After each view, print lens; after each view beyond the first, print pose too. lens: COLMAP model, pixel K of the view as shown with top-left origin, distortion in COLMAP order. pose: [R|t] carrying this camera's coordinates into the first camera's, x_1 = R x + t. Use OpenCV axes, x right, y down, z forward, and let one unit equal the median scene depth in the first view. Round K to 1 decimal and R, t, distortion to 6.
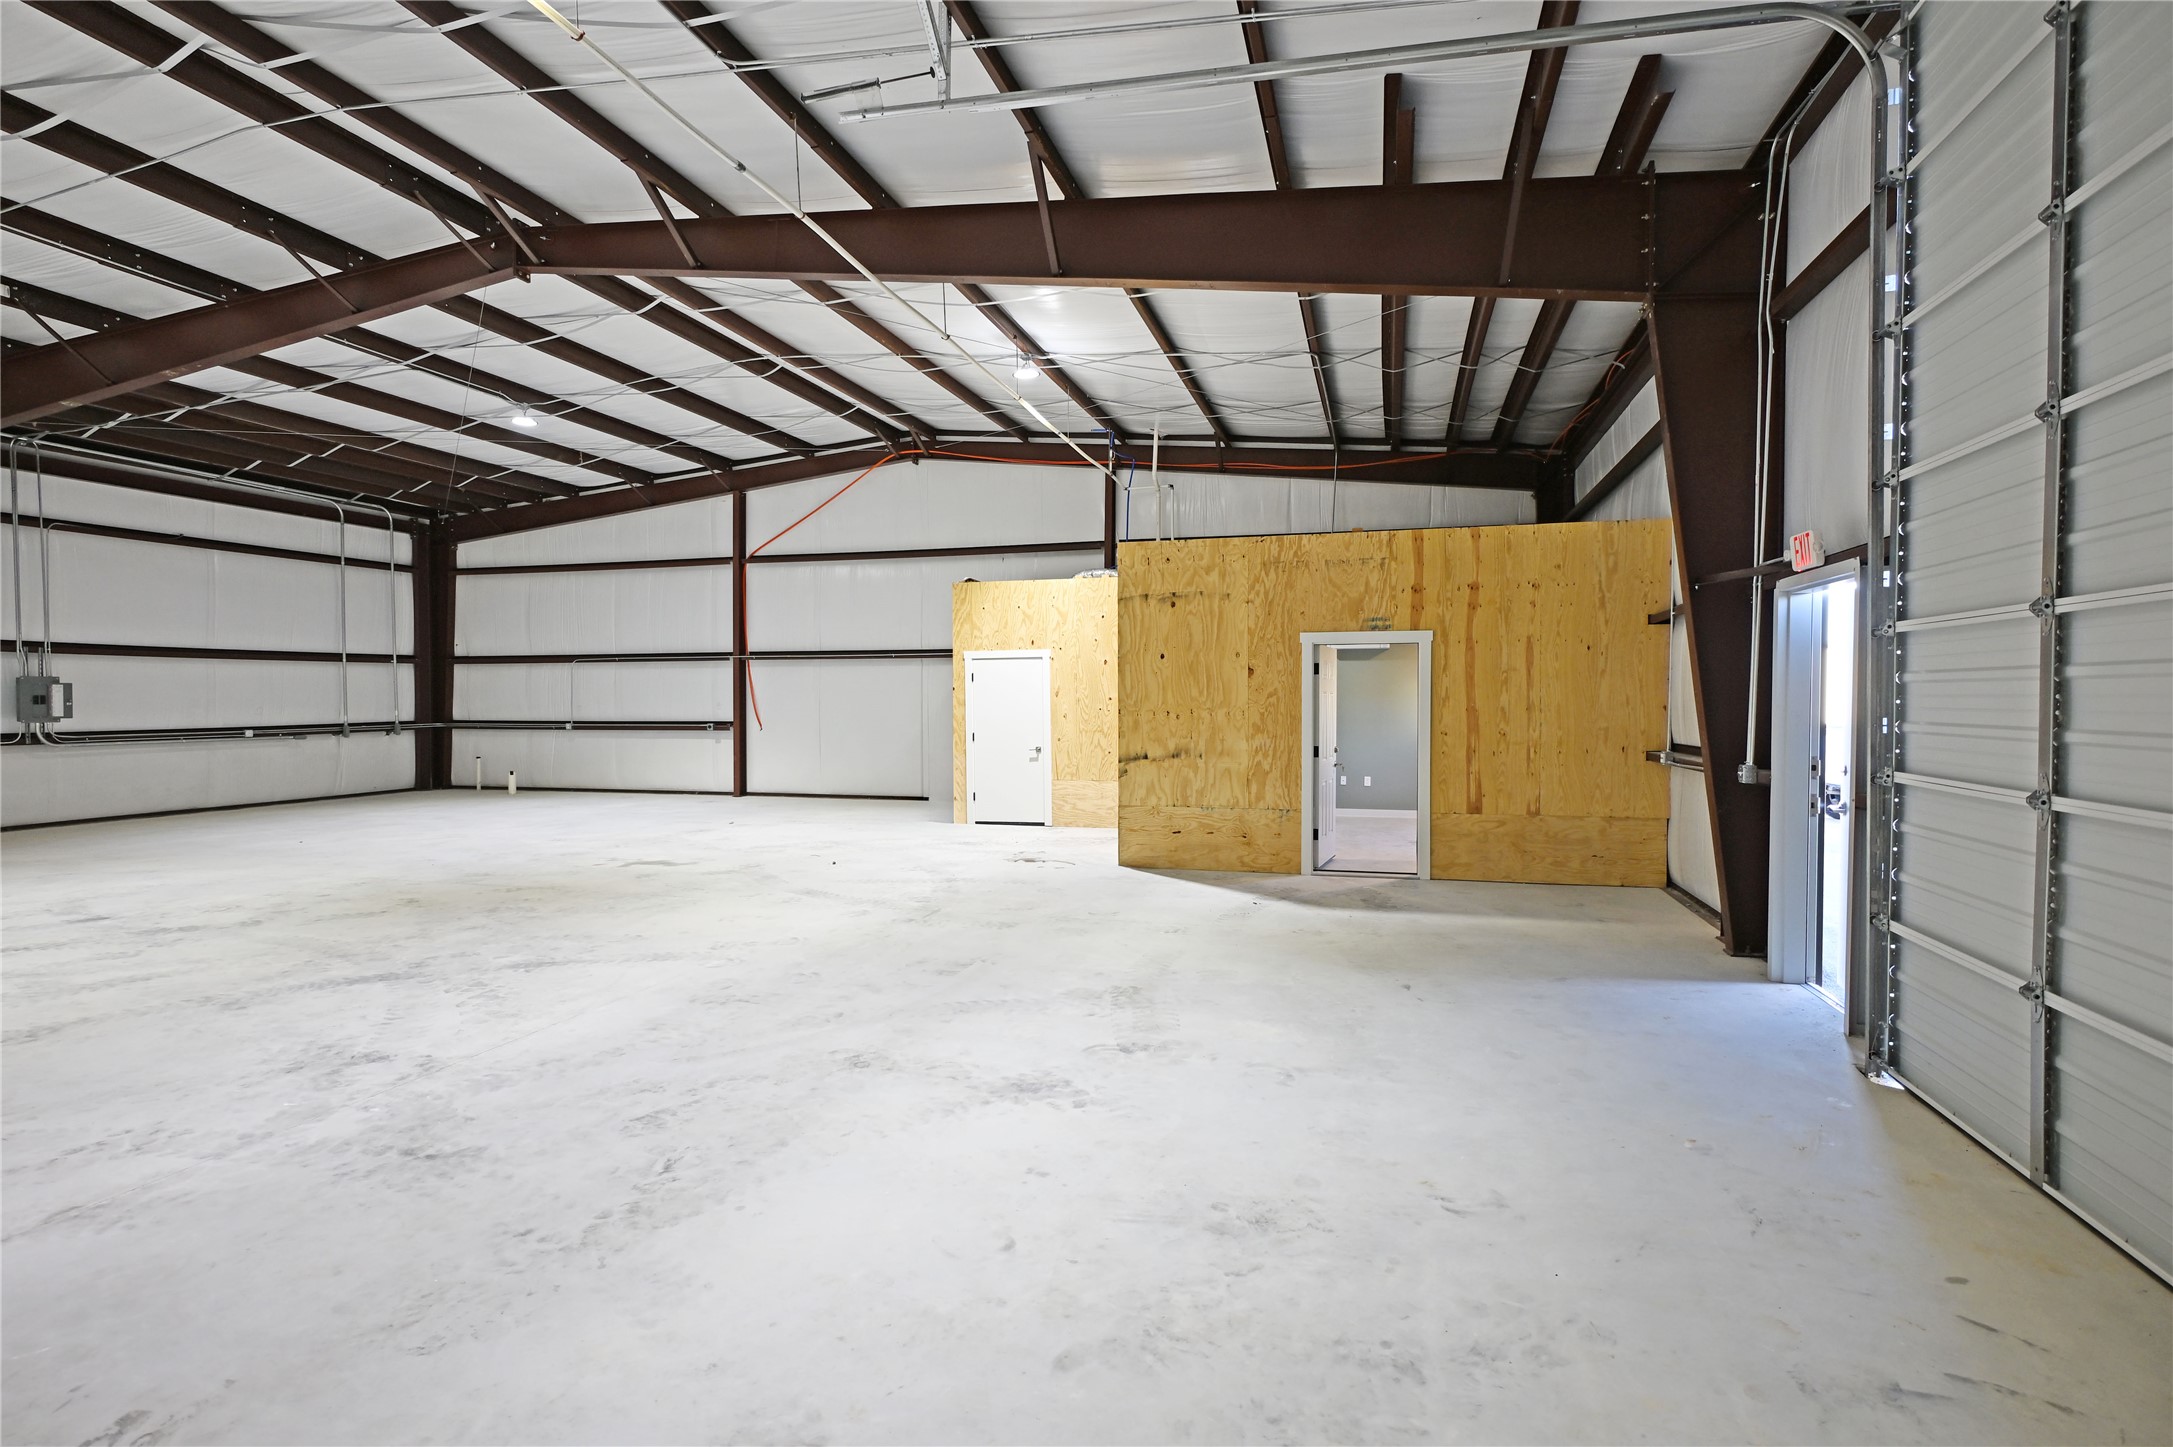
lens RADIAL K [[1058.1, 0, 1089.7], [0, 1058.1, 723.4], [0, 0, 1]] dist [-0.001615, 0.004115]
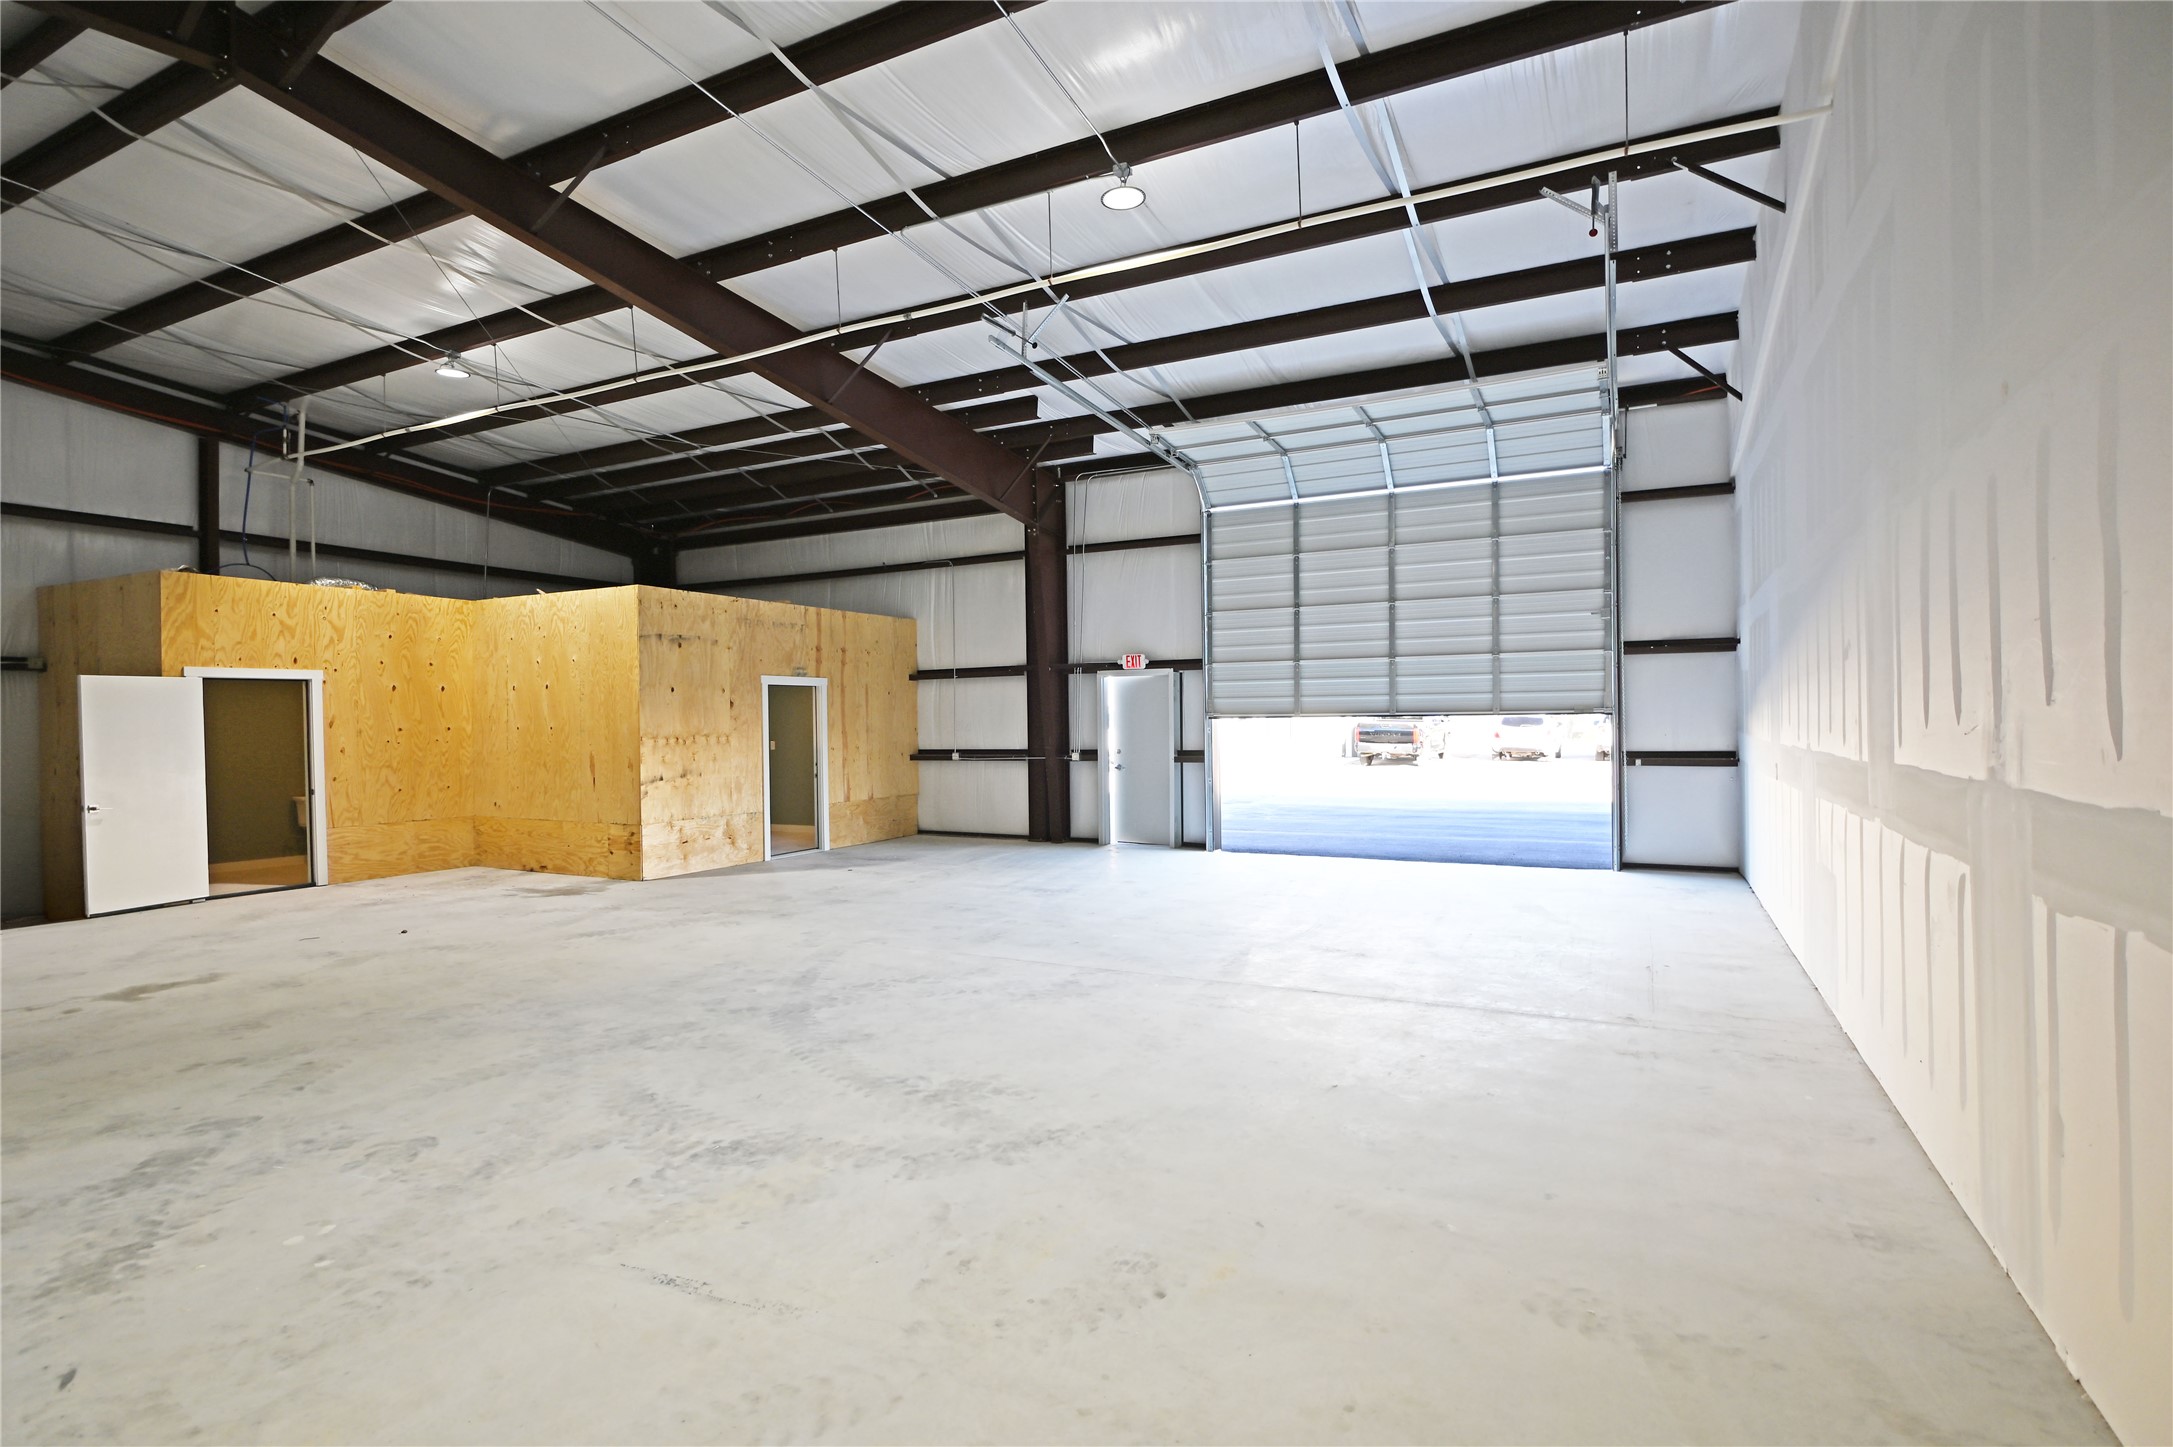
lens RADIAL K [[1058.1, 0, 1085.6], [0, 1058.1, 716.8], [0, 0, 1]] dist [-0.001615, 0.004115]
pose [[0.210545, 0.005517, 0.977569, -0.977299], [0.034489, 0.999320, -0.013068, -0.003287], [-0.976976, 0.036466, 0.210211, 0.333612]]
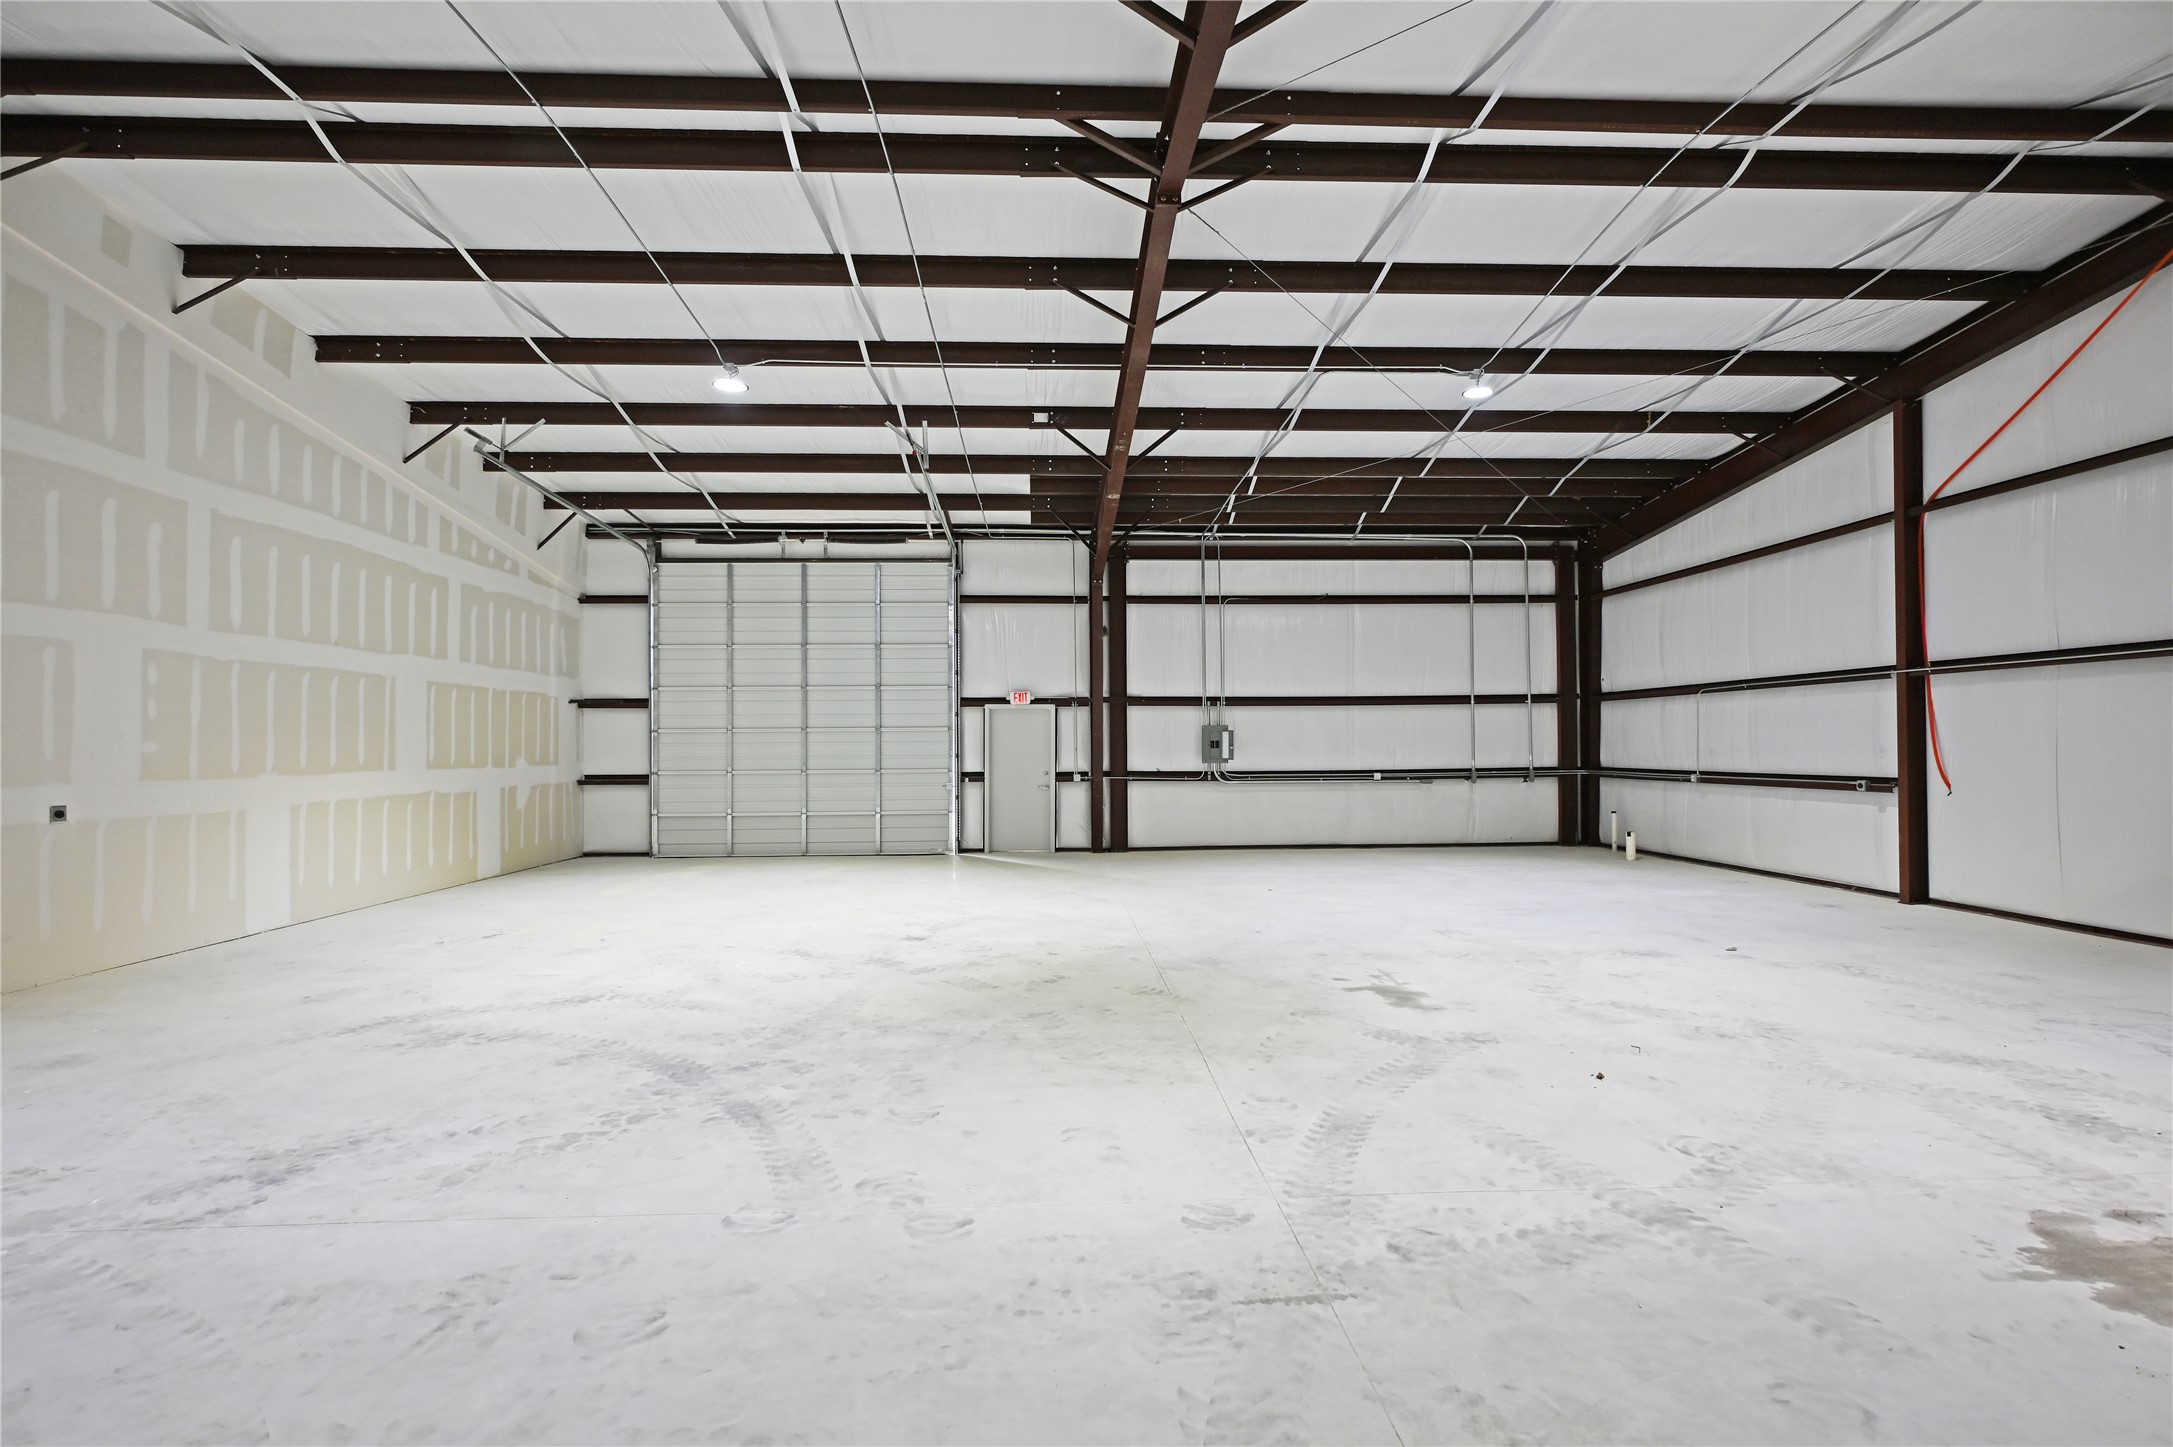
lens RADIAL K [[1058.1, 0, 1089.6], [0, 1058.1, 751.1], [0, 0, 1]] dist [-0.001615, 0.004115]
pose [[0.317123, 0.007344, -0.948356, 0.167158], [-0.016151, 0.999867, 0.002342, -0.021065], [0.948247, 0.014574, 0.317200, 0.647880]]
